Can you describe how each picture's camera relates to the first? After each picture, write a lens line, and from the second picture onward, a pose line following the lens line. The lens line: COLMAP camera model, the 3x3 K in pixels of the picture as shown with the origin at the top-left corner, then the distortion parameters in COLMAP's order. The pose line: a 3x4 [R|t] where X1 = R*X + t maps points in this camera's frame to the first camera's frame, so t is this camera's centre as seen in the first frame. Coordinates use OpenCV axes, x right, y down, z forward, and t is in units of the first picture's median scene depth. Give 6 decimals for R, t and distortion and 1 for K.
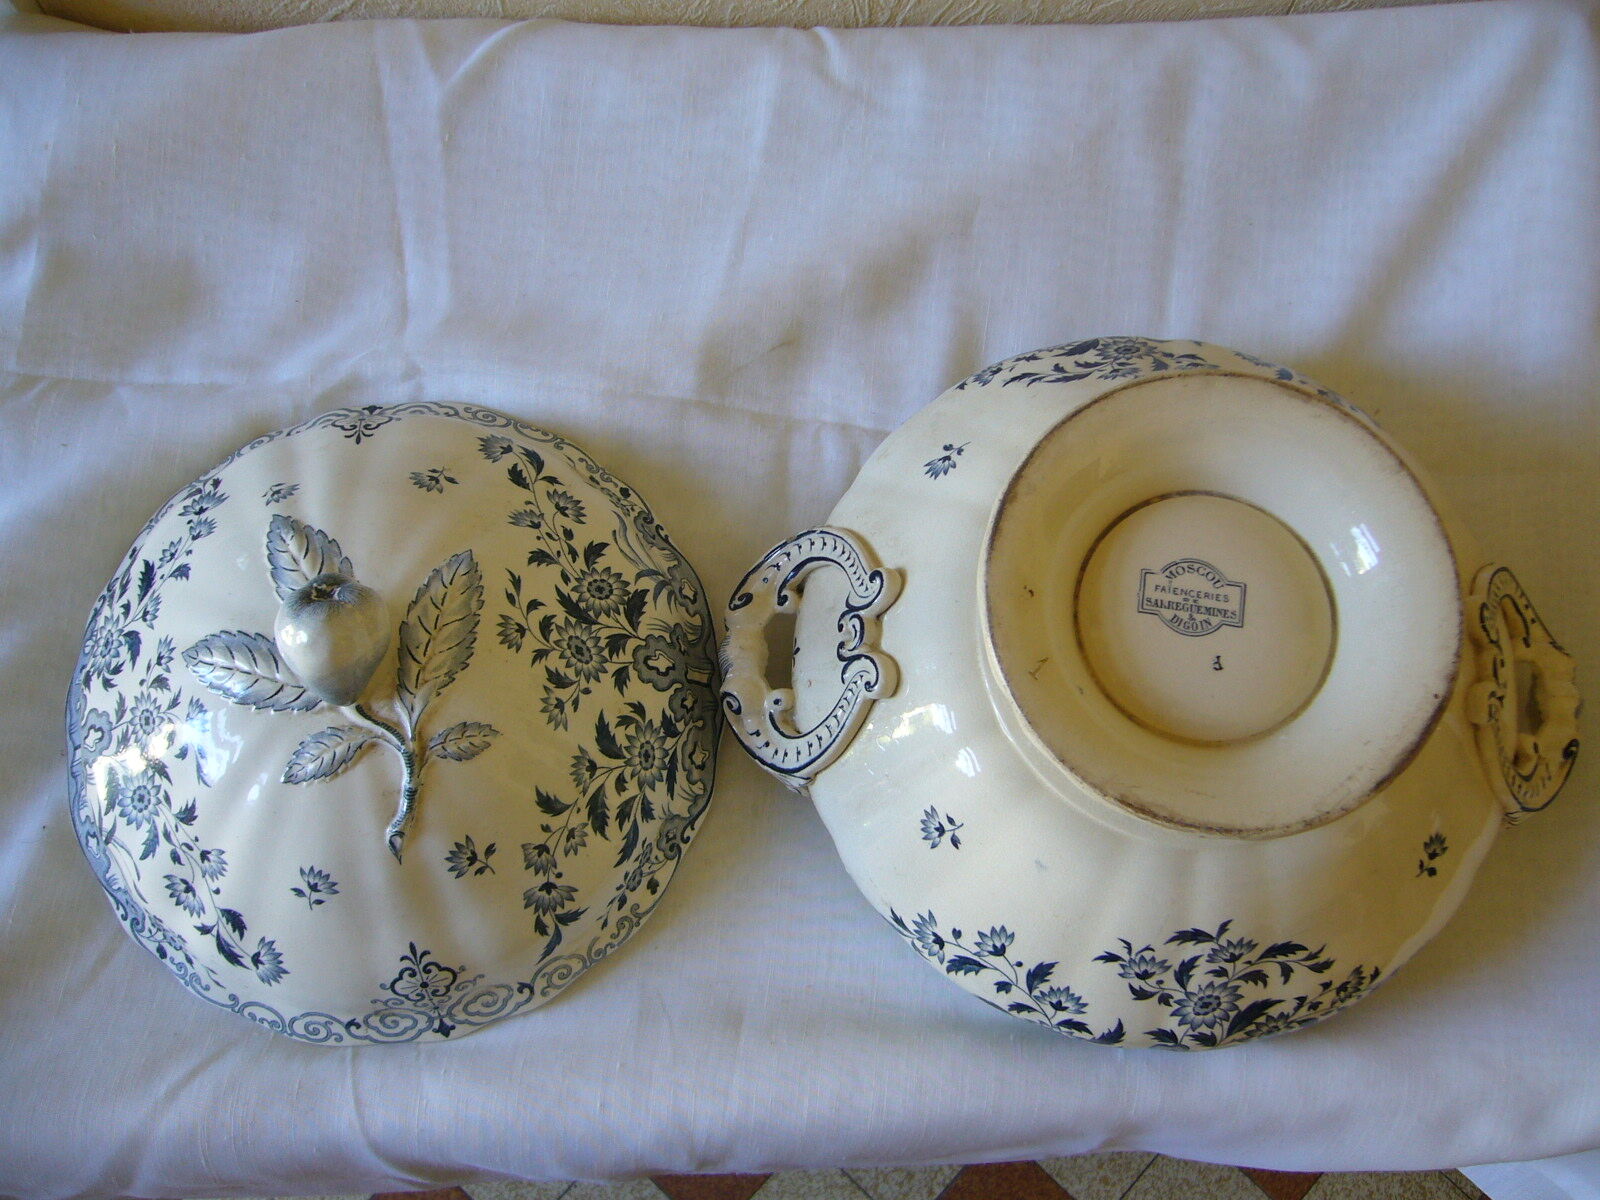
lens RADIAL K [[1699.2, 0, 800.0], [0, 1699.2, 600.0], [0, 0, 1]] dist [-0.102932, 0.011138]
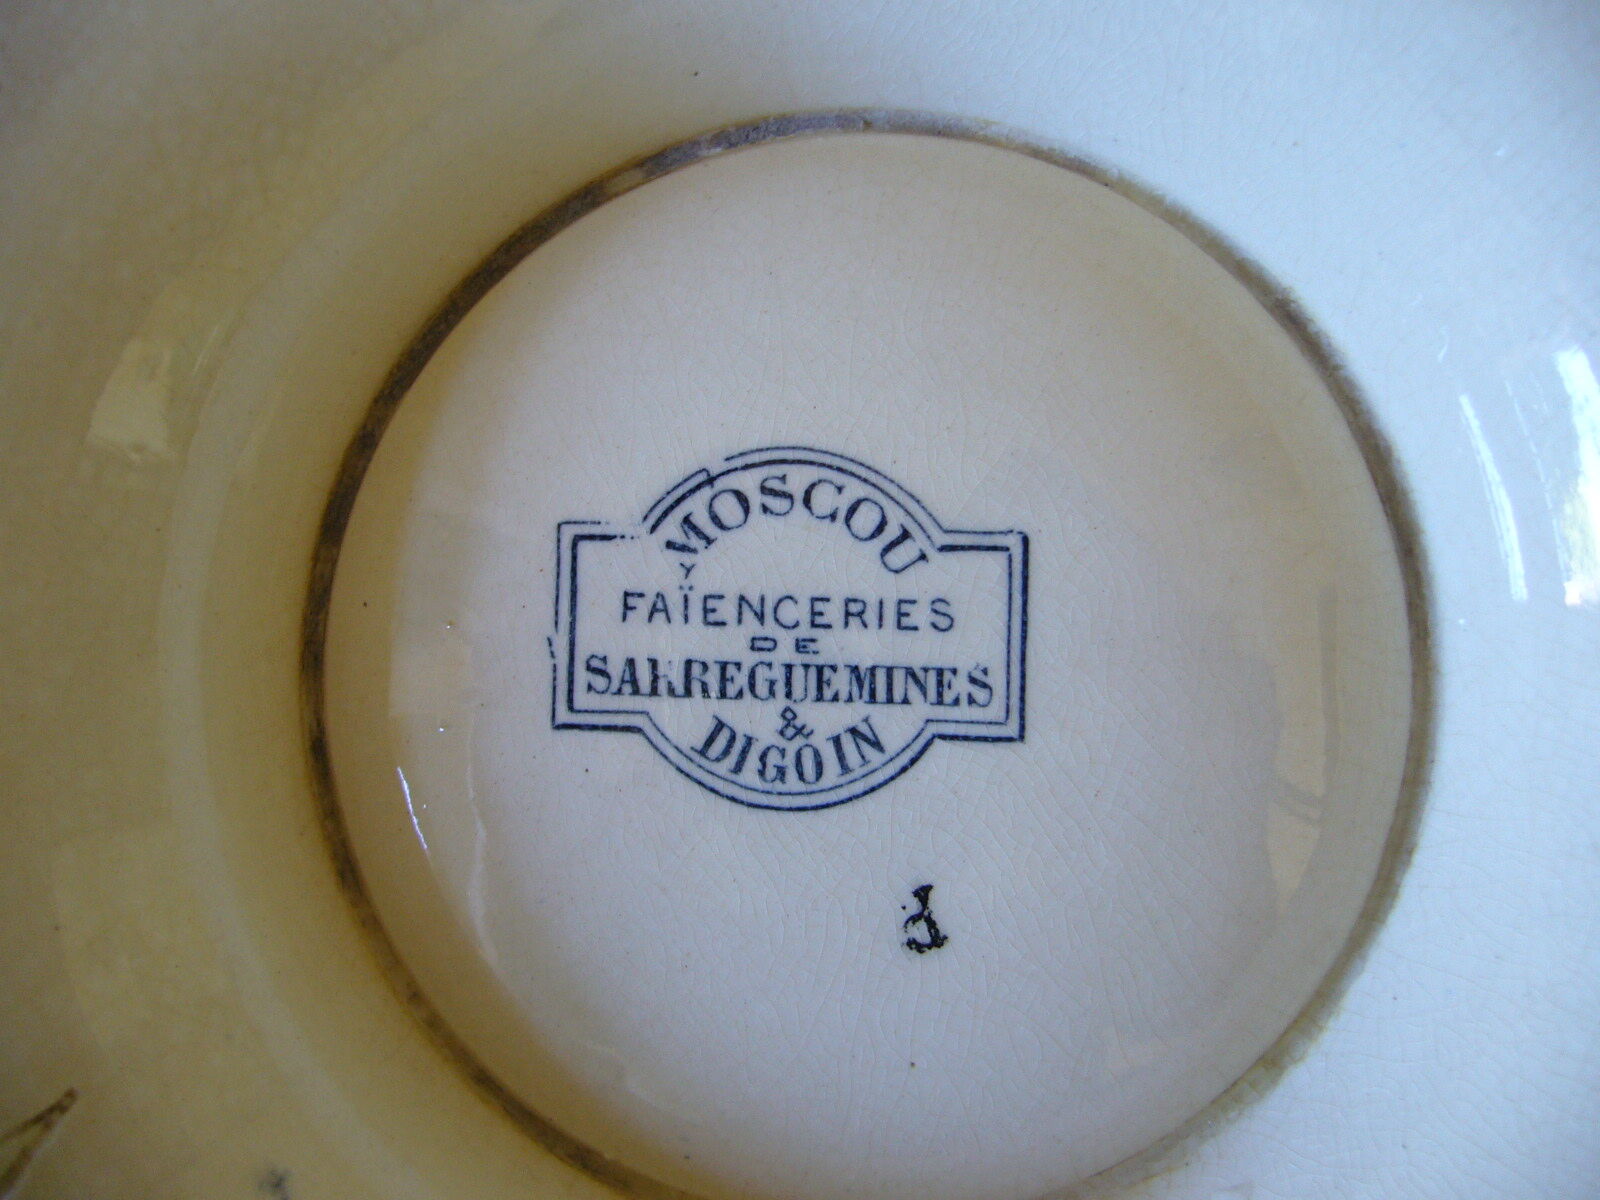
lens RADIAL K [[1699.2, 0, 800.0], [0, 1699.2, 600.0], [0, 0, 1]] dist [-0.102932, 0.011138]
pose [[0.991708, -0.128513, 0.000523, 0.233710], [0.123748, 0.956022, 0.265912, -0.064746], [-0.034673, -0.263642, 0.963997, 0.784046]]
